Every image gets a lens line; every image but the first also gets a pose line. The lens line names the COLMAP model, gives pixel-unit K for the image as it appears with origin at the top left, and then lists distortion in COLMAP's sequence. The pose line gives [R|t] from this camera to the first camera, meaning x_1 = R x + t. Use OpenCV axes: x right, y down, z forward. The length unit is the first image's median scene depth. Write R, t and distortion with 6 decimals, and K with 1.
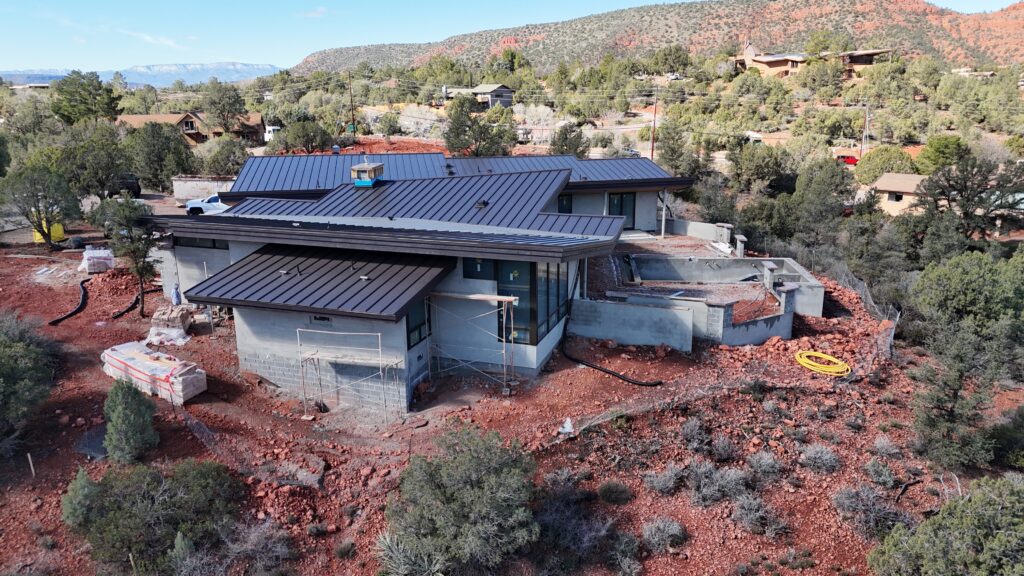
lens RADIAL K [[749.1, 0, 510.1], [0, 749.1, 287.1], [0, 0, 1]] dist [0.063034, -0.046579]
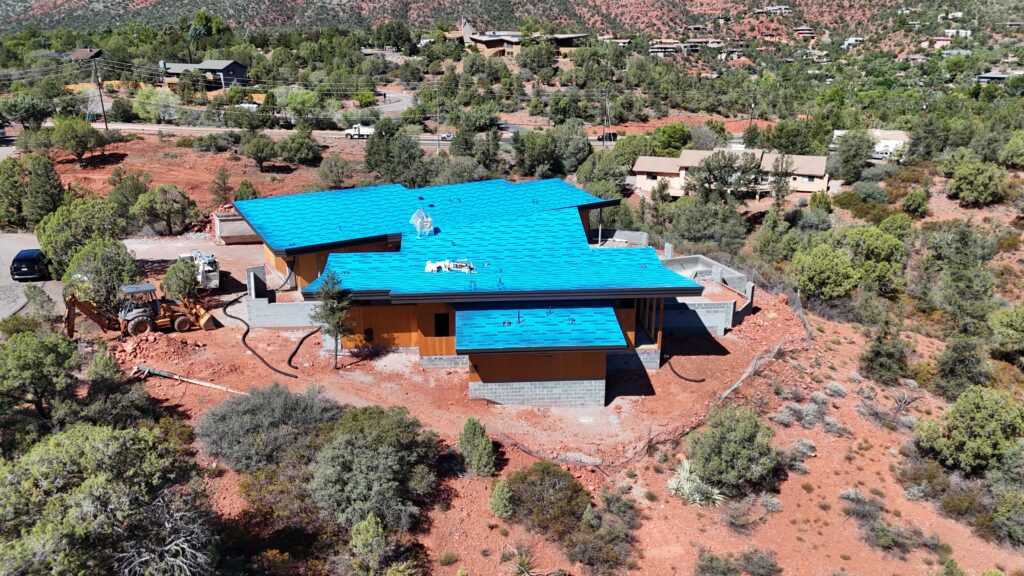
lens RADIAL K [[751.6, 0, 510.5], [0, 751.6, 285.3], [0, 0, 1]] dist [0.065493, -0.052296]
pose [[0.914047, -0.117020, 0.388362, -0.103469], [0.096683, 0.992738, 0.071576, -0.023477], [-0.393917, -0.027876, 0.918723, -0.034298]]
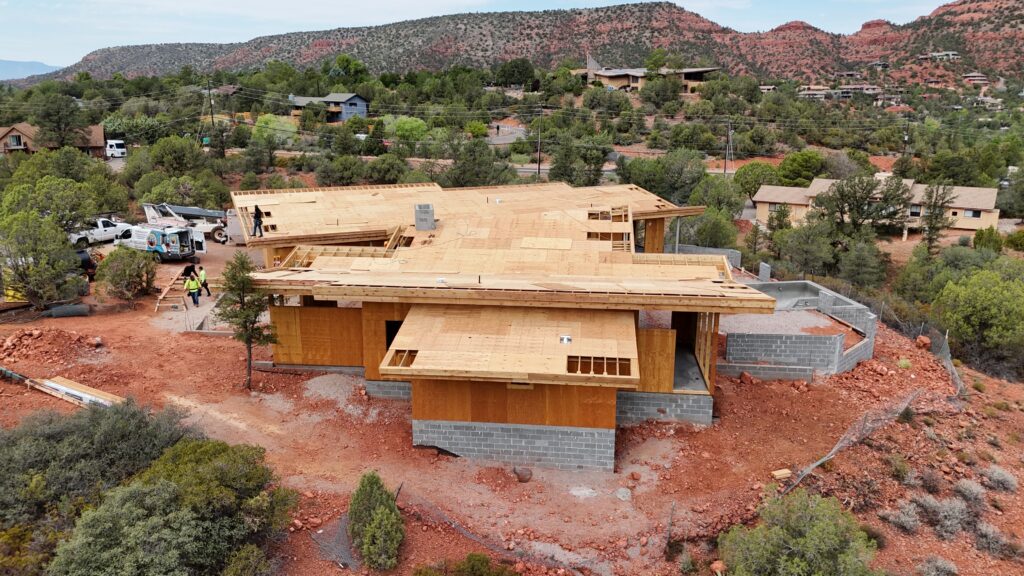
lens RADIAL K [[753.7, 0, 510.6], [0, 753.7, 287.2], [0, 0, 1]] dist [0.060122, -0.049023]
pose [[0.971739, -0.049012, 0.230916, -0.058383], [0.050915, 0.998700, -0.002285, -0.009544], [-0.230504, 0.013977, 0.972971, 0.008529]]
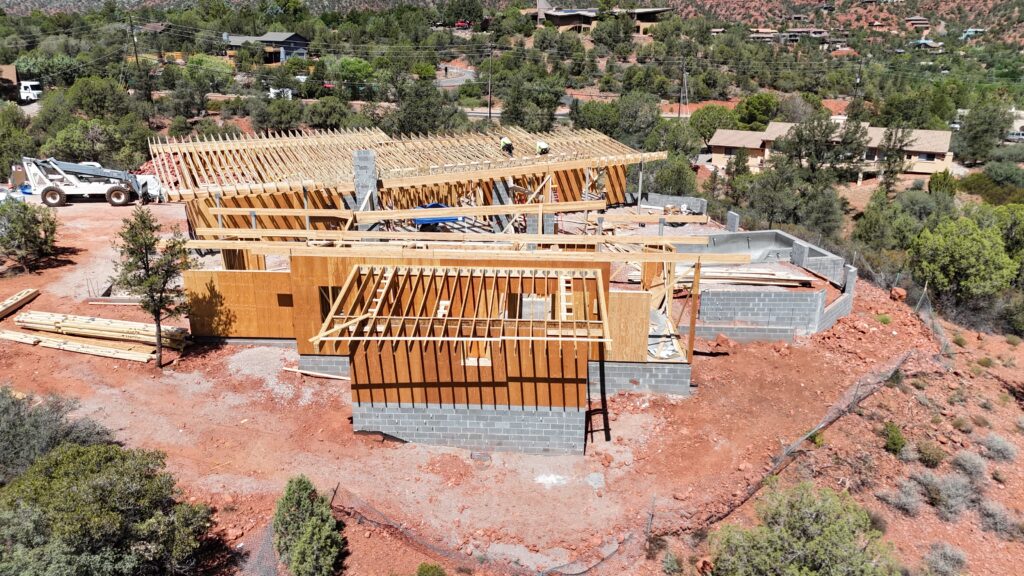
lens RADIAL K [[751.6, 0, 510.5], [0, 751.6, 285.3], [0, 0, 1]] dist [0.065493, -0.052296]
pose [[0.954241, -0.080275, 0.288061, -0.054632], [0.062922, 0.995629, 0.069017, -0.011319], [-0.292343, -0.047734, 0.955122, 0.024860]]
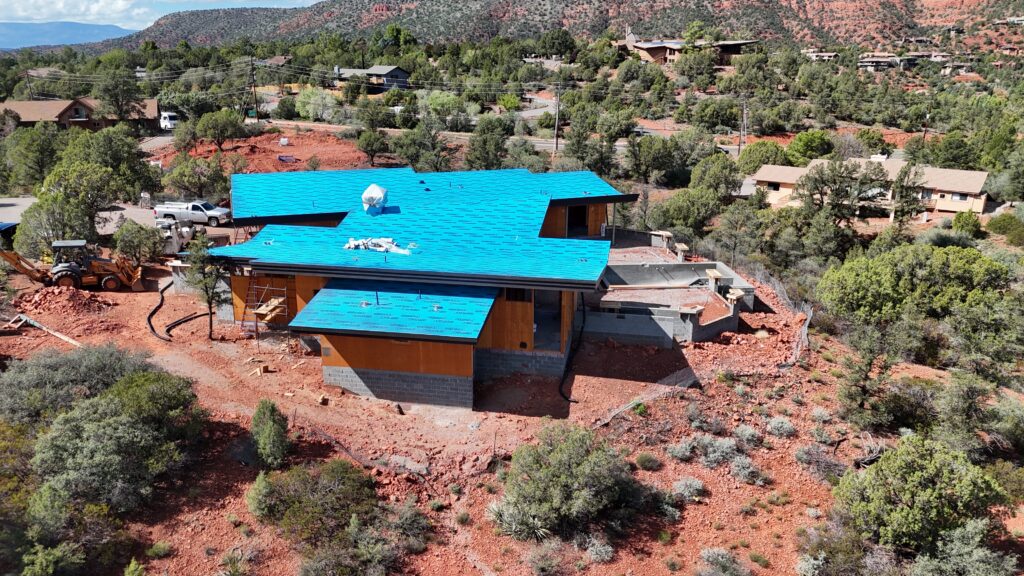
lens RADIAL K [[749.1, 0, 510.1], [0, 749.1, 287.1], [0, 0, 1]] dist [0.063034, -0.046579]
pose [[0.986973, -0.034242, 0.157201, -0.032359], [0.028353, 0.998815, 0.039553, -0.011086], [-0.158369, -0.034581, 0.986774, -0.031291]]
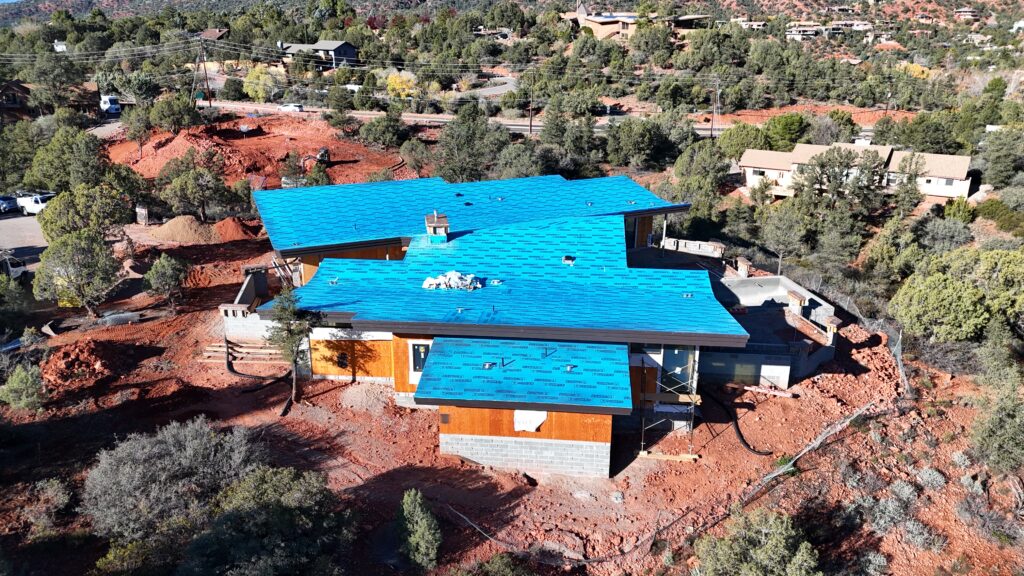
lens RADIAL K [[749.1, 0, 510.1], [0, 749.1, 287.1], [0, 0, 1]] dist [0.063034, -0.046579]
pose [[0.967838, -0.070514, 0.241490, -0.066208], [0.051601, 0.995148, 0.083771, -0.028283], [-0.246226, -0.068615, 0.966781, -0.008845]]
